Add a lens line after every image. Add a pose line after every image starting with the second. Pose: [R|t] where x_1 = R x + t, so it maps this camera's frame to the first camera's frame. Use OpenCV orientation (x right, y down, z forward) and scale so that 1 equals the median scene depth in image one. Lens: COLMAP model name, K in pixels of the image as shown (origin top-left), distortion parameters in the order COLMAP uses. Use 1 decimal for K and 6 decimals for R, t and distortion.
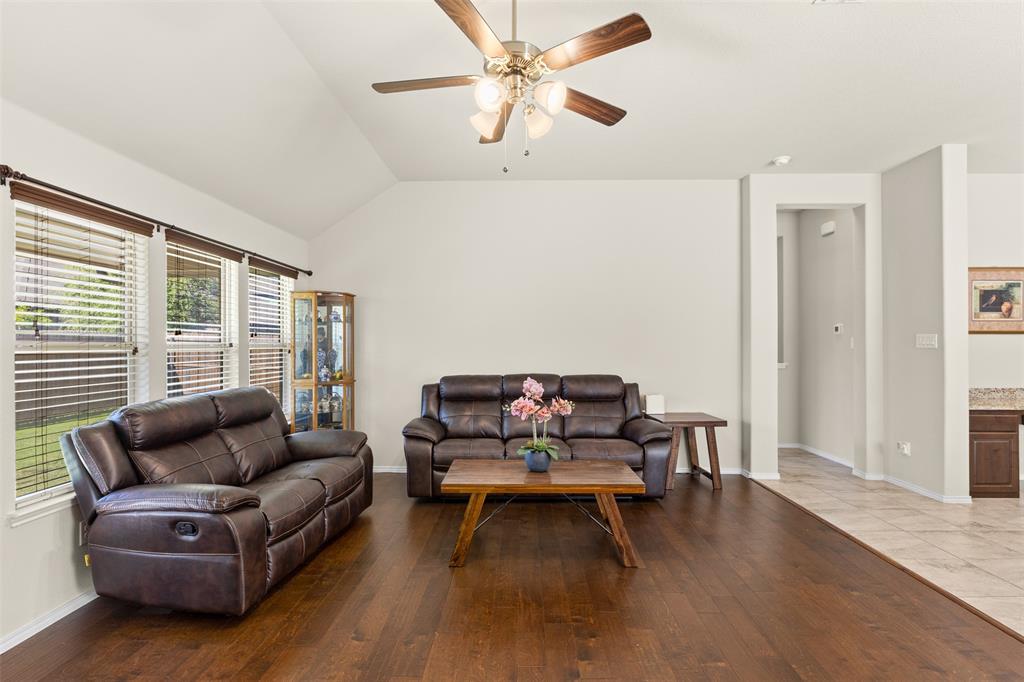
lens RADIAL K [[475.4, 0, 540.5], [0, 475.4, 342.2], [0, 0, 1]] dist [-0.006130, 0.000738]
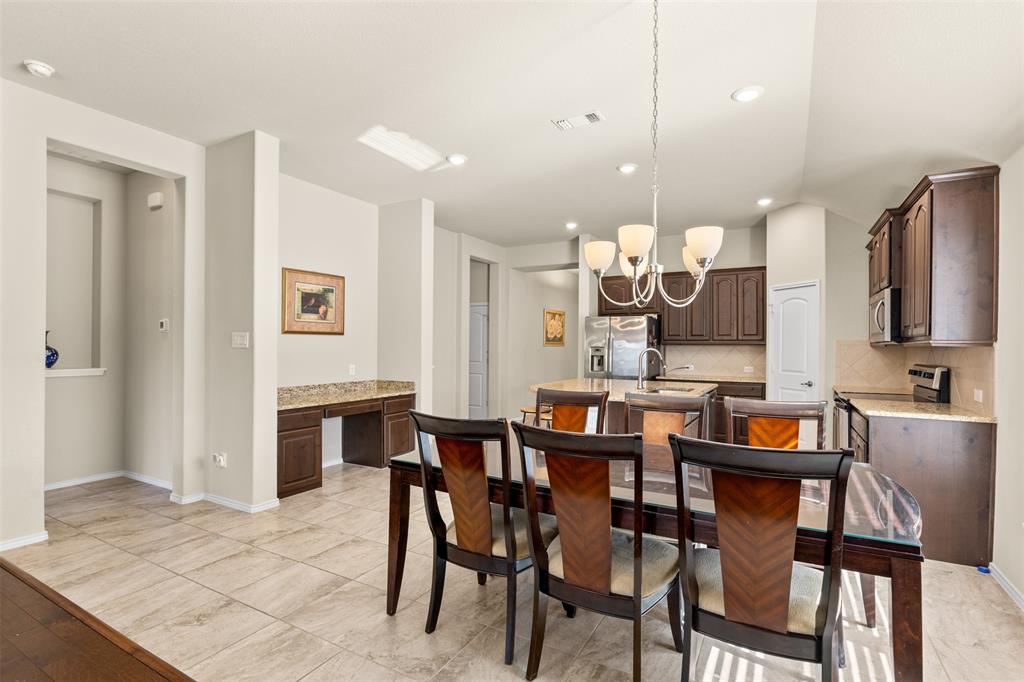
lens RADIAL K [[475.4, 0, 522.8], [0, 475.4, 342.5], [0, 0, 1]] dist [-0.006130, 0.000738]
pose [[0.466923, 0.006661, 0.884273, 0.256978], [-0.008409, 0.999960, -0.003092, 0.000567], [-0.884258, -0.005992, 0.466960, 0.086633]]
